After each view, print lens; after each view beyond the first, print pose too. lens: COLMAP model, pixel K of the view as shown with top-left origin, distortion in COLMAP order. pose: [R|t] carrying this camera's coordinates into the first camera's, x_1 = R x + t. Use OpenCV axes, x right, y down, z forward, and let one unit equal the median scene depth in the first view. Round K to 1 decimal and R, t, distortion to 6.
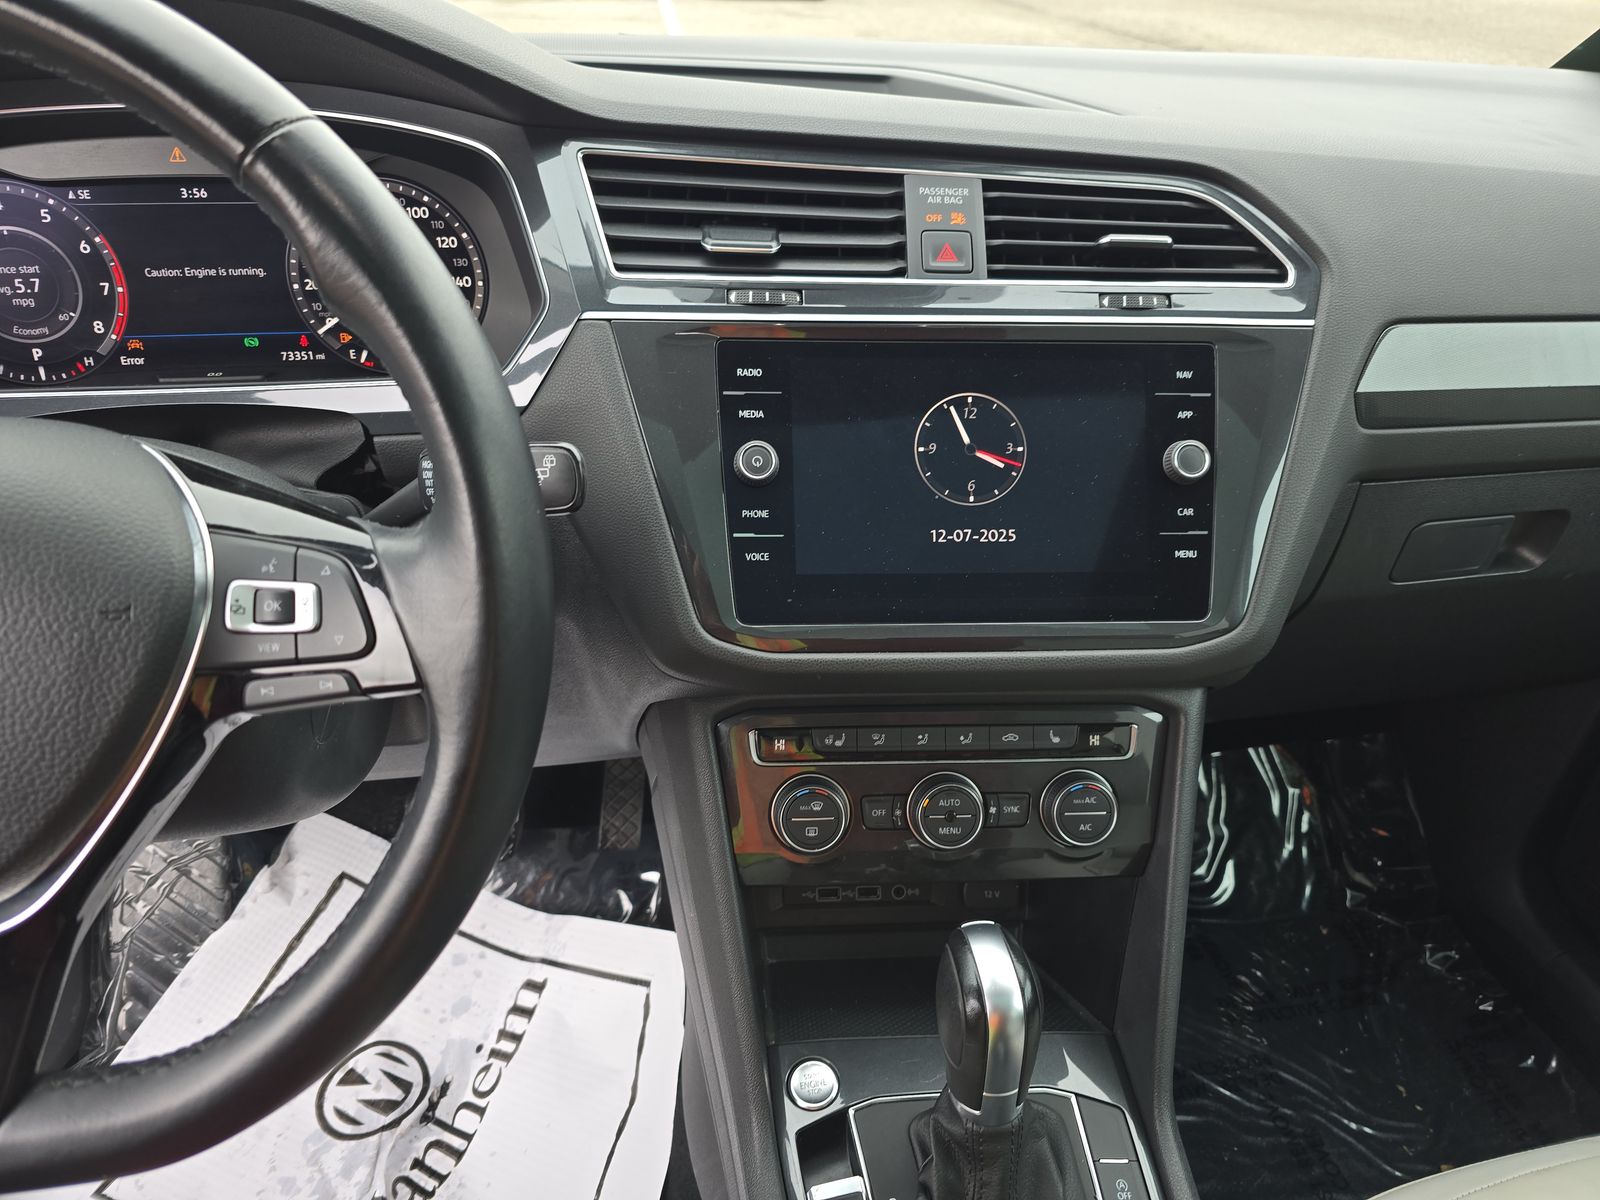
lens RADIAL K [[1082.2, 0, 731.3], [0, 1082.2, 586.0], [0, 0, 1]] dist [0.024031, -0.040014]
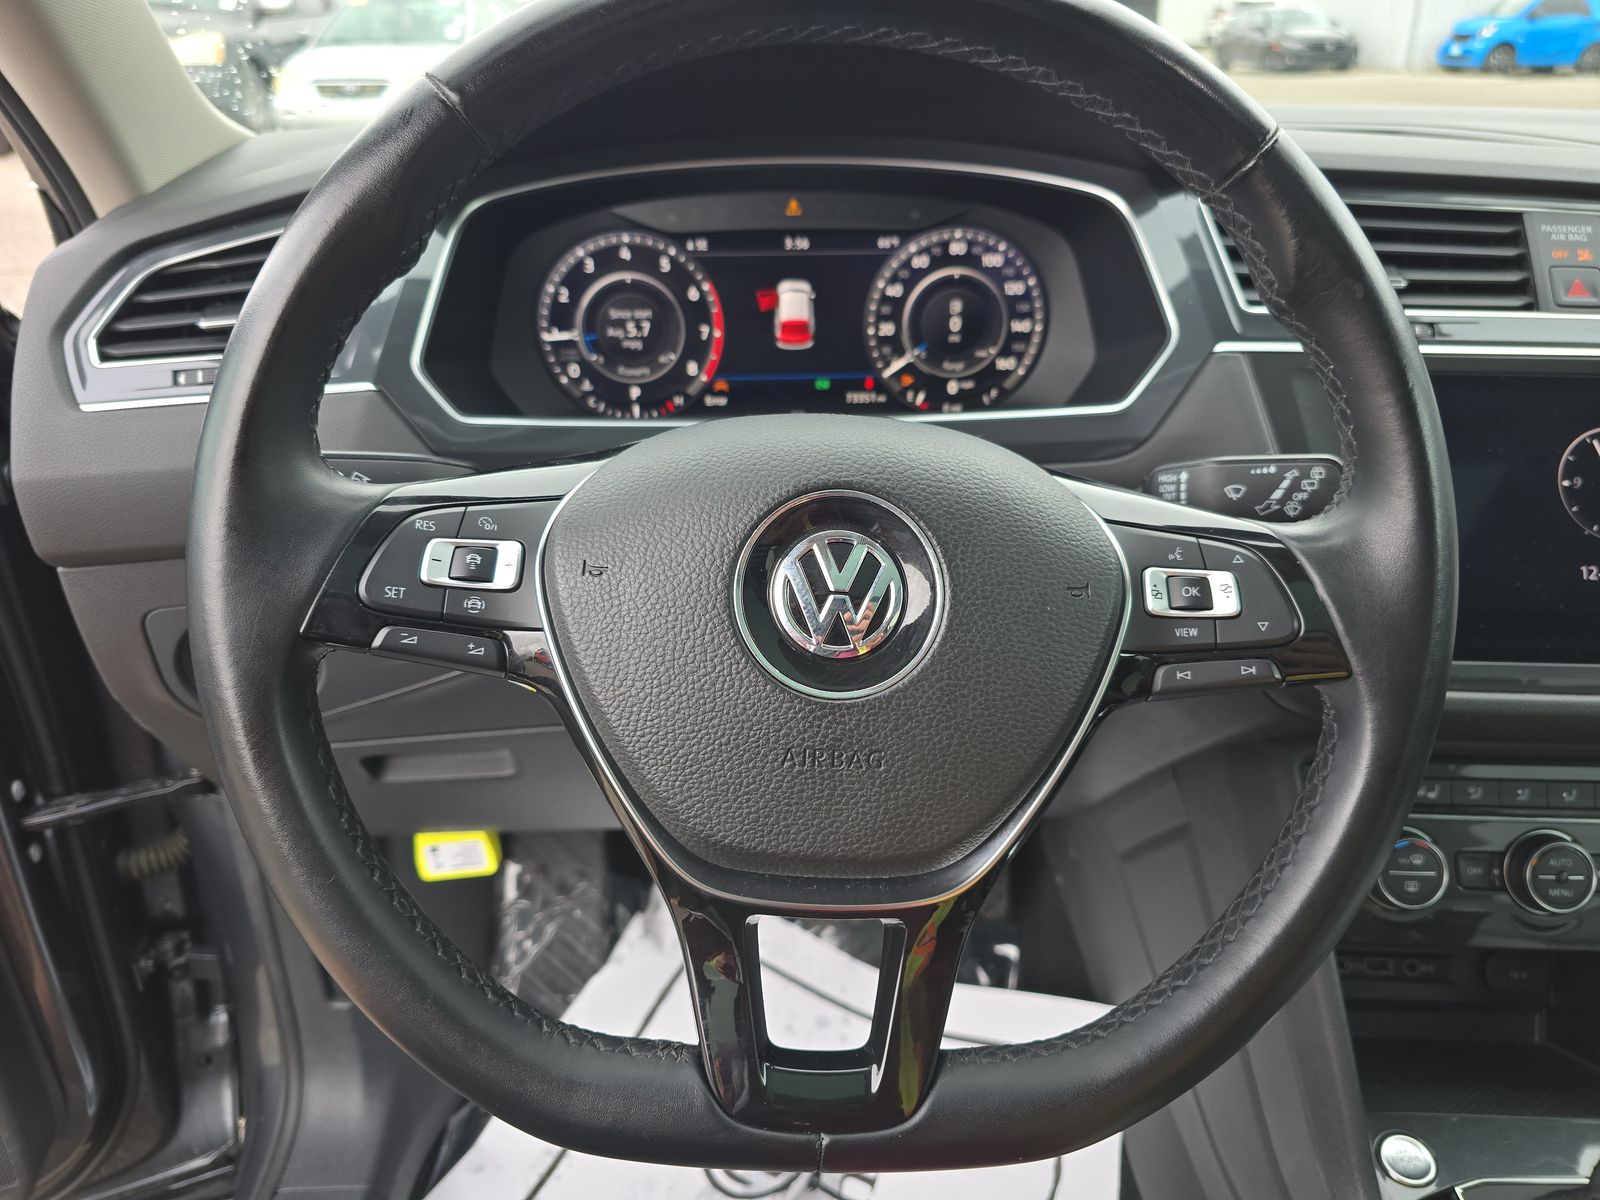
lens RADIAL K [[1082.2, 0, 787.3], [0, 1082.2, 585.3], [0, 0, 1]] dist [0.024031, -0.040014]
pose [[0.992658, 0.021983, -0.118938, -0.358502], [-0.031497, 0.996400, -0.078713, 0.055489], [0.116780, 0.081881, 0.989777, -0.028018]]
